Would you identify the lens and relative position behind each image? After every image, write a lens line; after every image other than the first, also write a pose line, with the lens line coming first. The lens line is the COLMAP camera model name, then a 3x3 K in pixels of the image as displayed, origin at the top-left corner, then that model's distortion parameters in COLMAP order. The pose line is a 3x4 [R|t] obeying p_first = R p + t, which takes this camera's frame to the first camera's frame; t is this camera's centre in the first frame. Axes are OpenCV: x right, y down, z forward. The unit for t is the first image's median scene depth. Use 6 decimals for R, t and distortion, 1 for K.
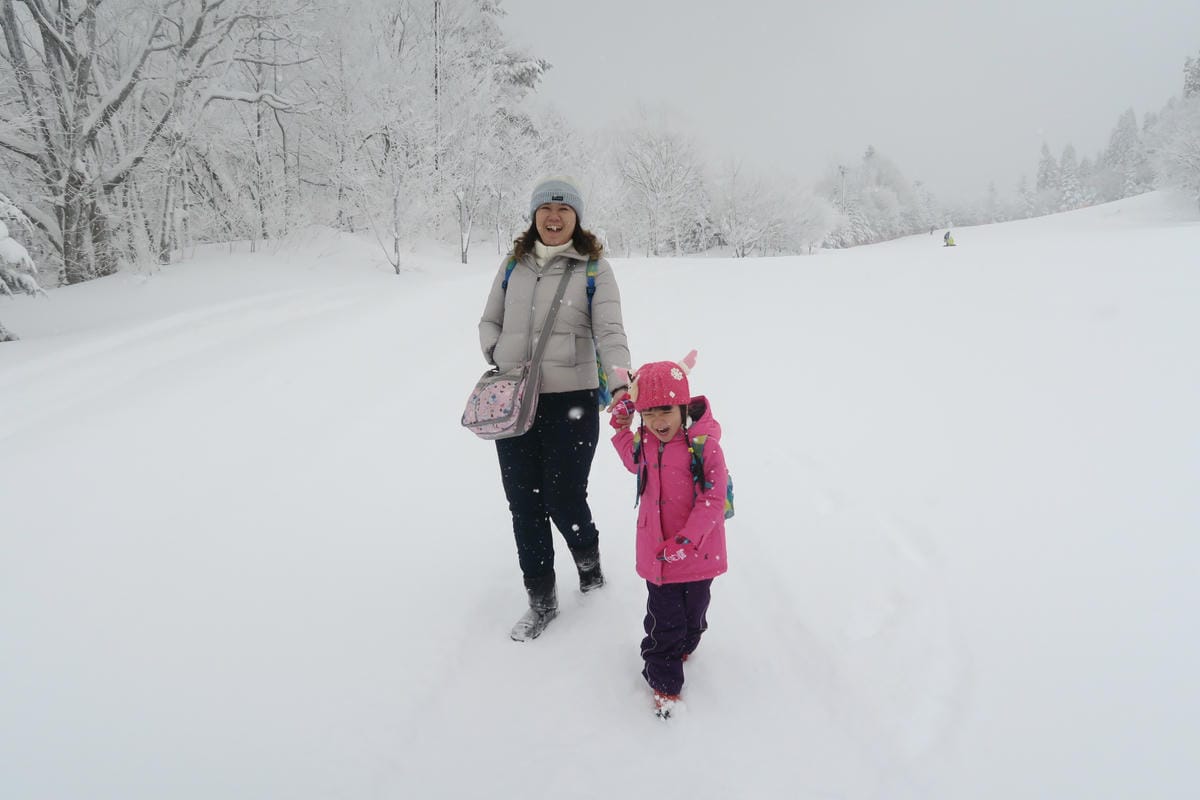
lens RADIAL K [[834.3, 0, 599.4], [0, 834.3, 401.2], [0, 0, 1]] dist [0.005632, 0.002606]
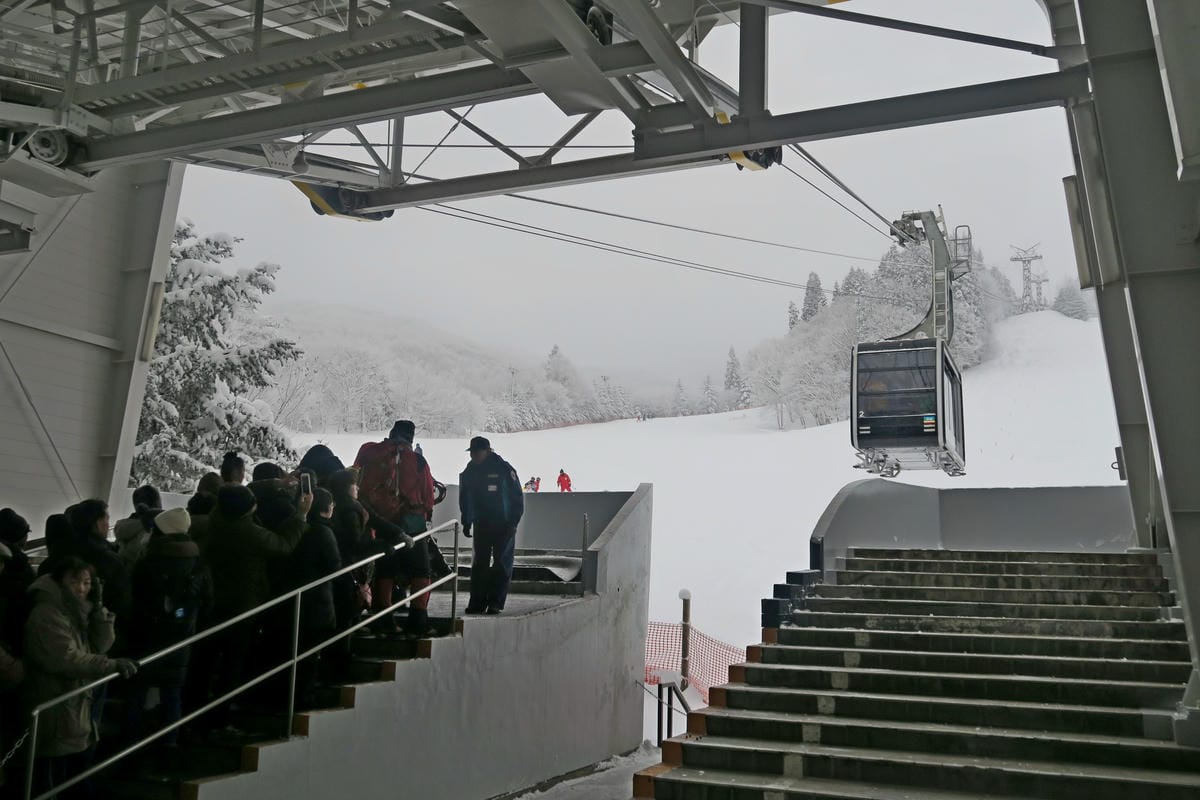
lens RADIAL K [[1059.0, 0, 595.6], [0, 1059.0, 400.6], [0, 0, 1]] dist [0.007916, 0.000832]
pose [[0.963711, 0.068897, 0.257903, 0.005327], [-0.017790, 0.980548, -0.195472, 0.050961], [-0.266354, 0.183790, 0.946191, -0.362449]]
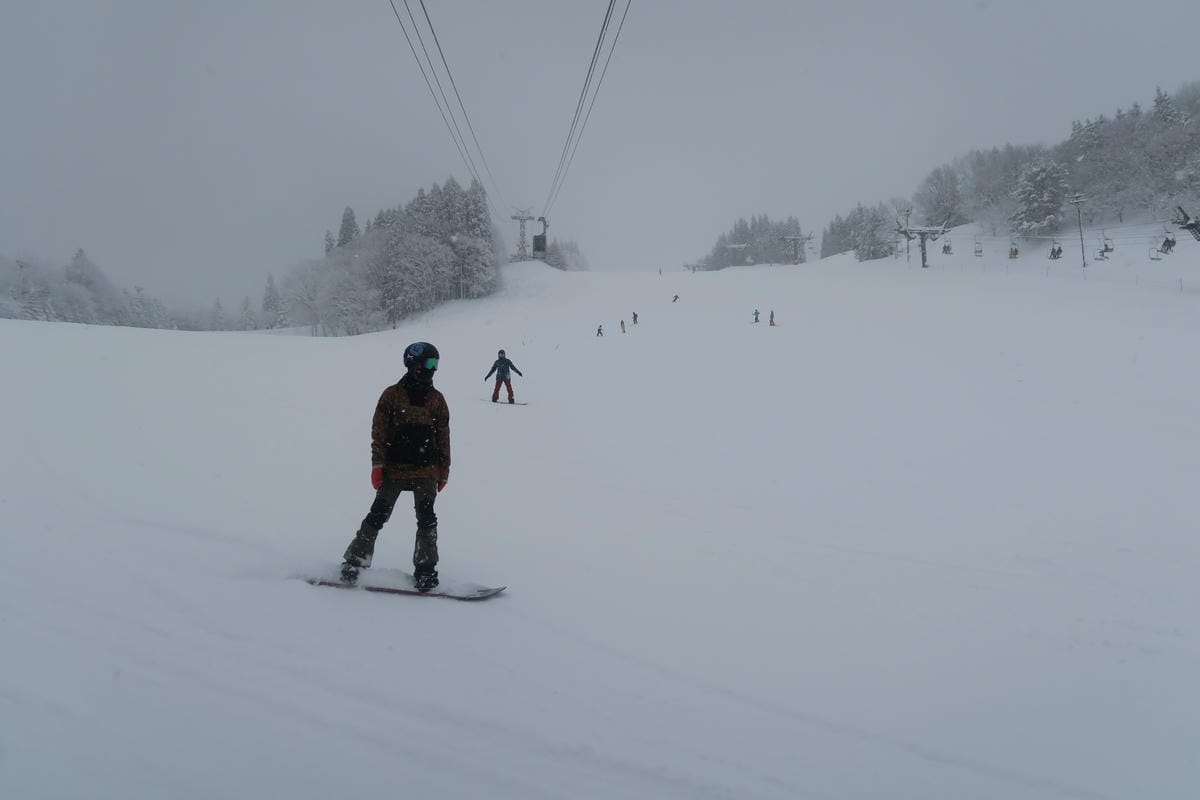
lens RADIAL K [[828.5, 0, 591.9], [0, 828.5, 398.2], [0, 0, 1]] dist [-0.014031, 0.000642]
pose [[0.718554, 0.068257, 0.692114, 0.058522], [0.025429, 0.991928, -0.124225, 0.049546], [-0.695007, 0.106862, 0.711018, -0.243652]]
